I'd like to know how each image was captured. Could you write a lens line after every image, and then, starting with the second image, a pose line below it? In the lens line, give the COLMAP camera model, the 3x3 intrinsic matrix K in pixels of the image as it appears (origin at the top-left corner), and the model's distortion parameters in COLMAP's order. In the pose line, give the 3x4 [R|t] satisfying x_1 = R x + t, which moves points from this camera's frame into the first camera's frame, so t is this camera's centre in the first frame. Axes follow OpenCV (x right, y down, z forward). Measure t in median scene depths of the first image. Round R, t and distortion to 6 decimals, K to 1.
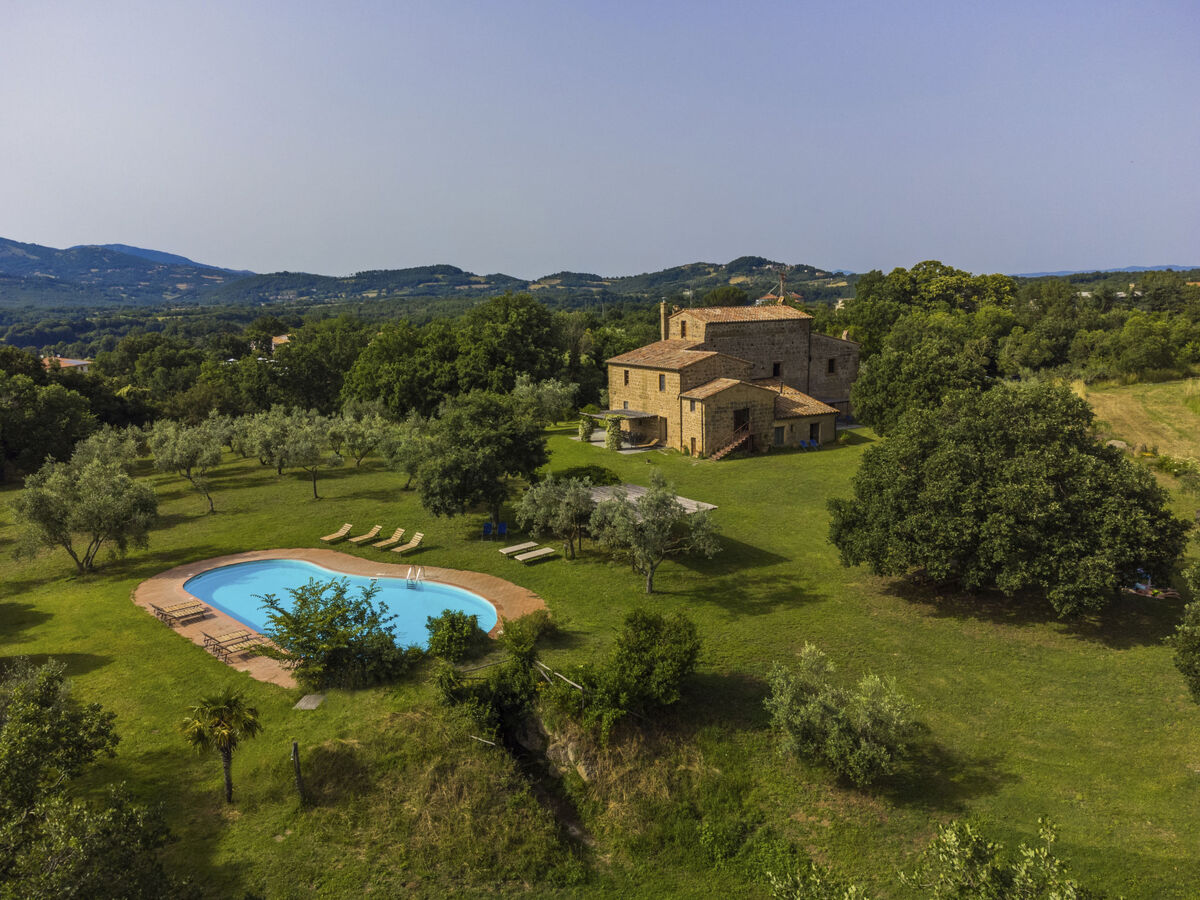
lens RADIAL K [[877.2, 0, 600.0], [0, 877.2, 450.0], [0, 0, 1]] dist [0.000480, -0.000938]
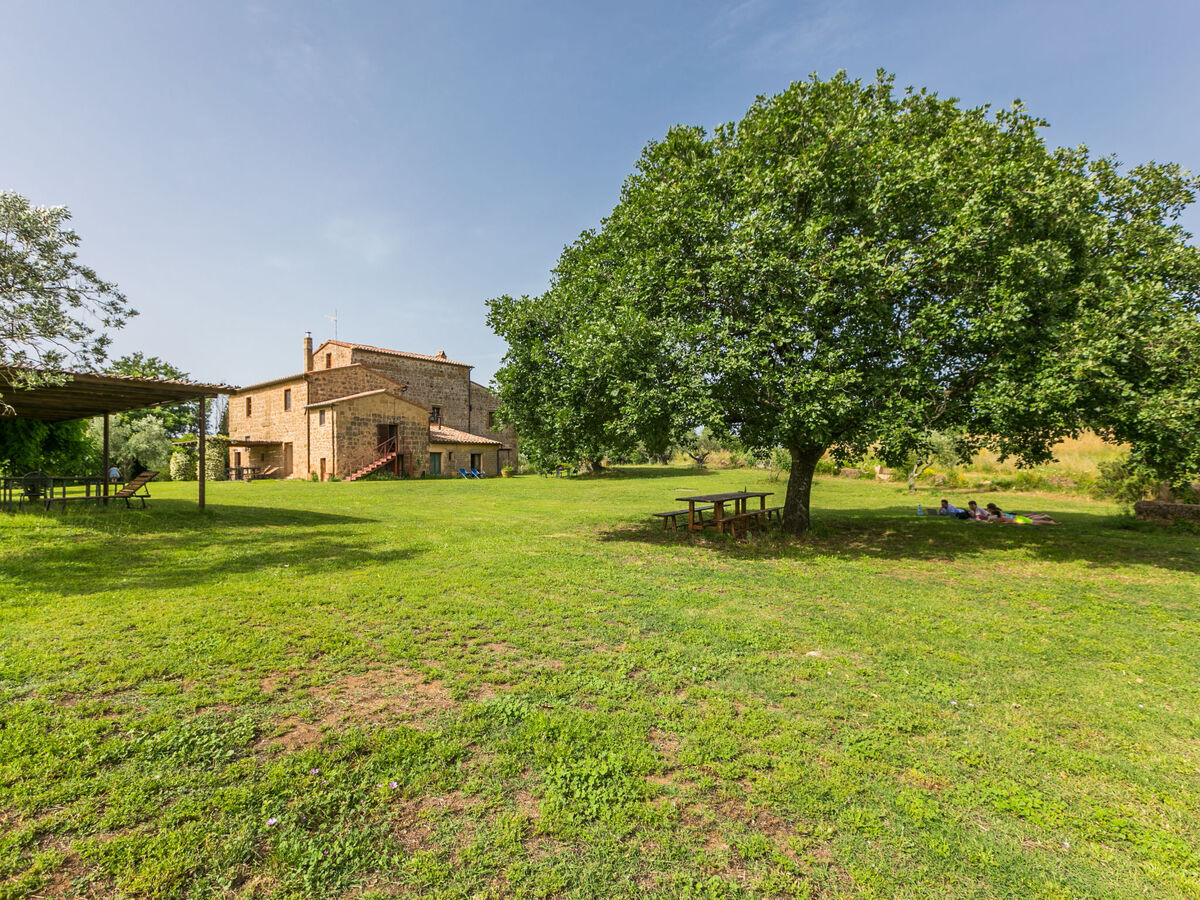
lens RADIAL K [[599.1, 0, 600.0], [0, 599.1, 450.0], [0, 0, 1]] dist [0.000307, -0.001079]
pose [[0.905859, 0.024012, 0.422899, 0.103007], [0.064235, 0.979058, -0.193182, 0.097458], [-0.418681, 0.202160, 0.885346, 0.414348]]
